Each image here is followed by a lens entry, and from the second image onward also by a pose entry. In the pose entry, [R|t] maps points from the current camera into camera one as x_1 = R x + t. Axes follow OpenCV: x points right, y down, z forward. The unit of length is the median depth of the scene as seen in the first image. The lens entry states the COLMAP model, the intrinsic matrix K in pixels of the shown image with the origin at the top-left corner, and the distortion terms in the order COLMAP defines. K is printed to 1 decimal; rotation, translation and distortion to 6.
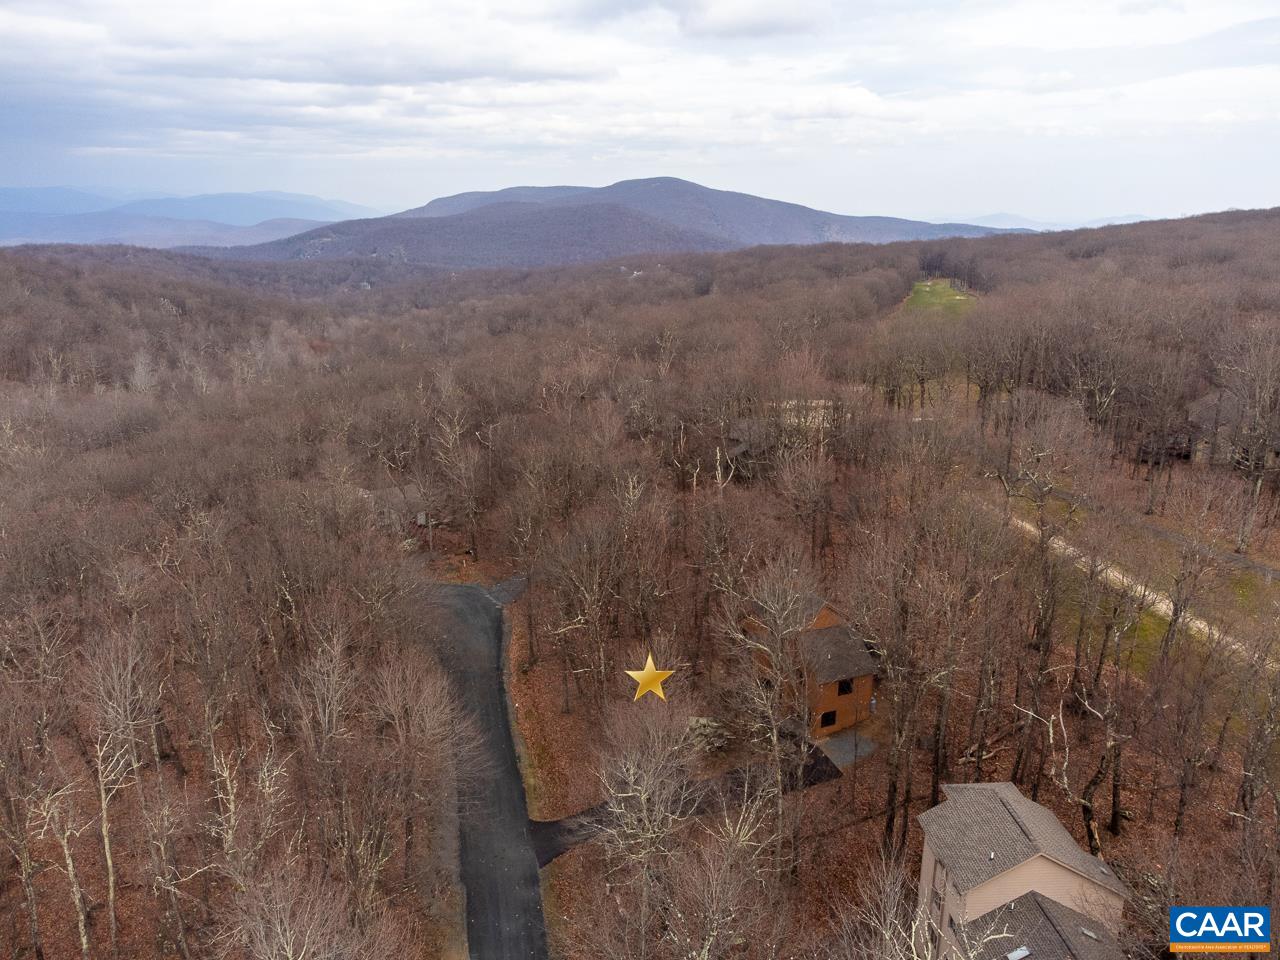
lens RADIAL K [[906.5, 0, 640.4], [0, 906.5, 460.3], [0, 0, 1]] dist [0.032156, -0.004284]
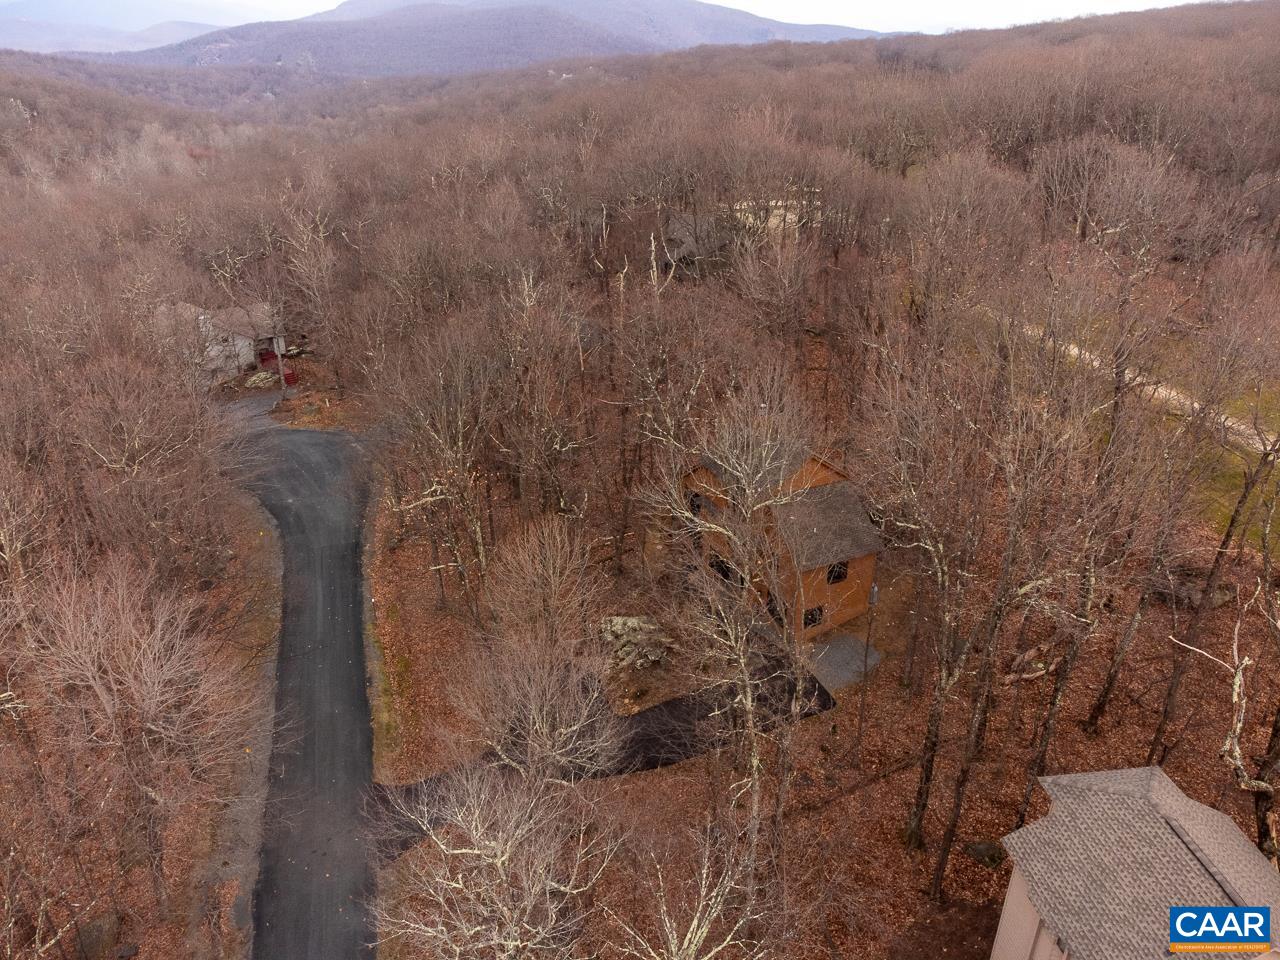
lens RADIAL K [[906.5, 0, 640.4], [0, 906.5, 460.3], [0, 0, 1]] dist [0.032156, -0.004284]
pose [[0.997705, -0.023695, 0.063427, 0.025714], [0.011659, 0.982897, 0.183788, 0.027566], [-0.066697, -0.182627, 0.980917, 0.258470]]
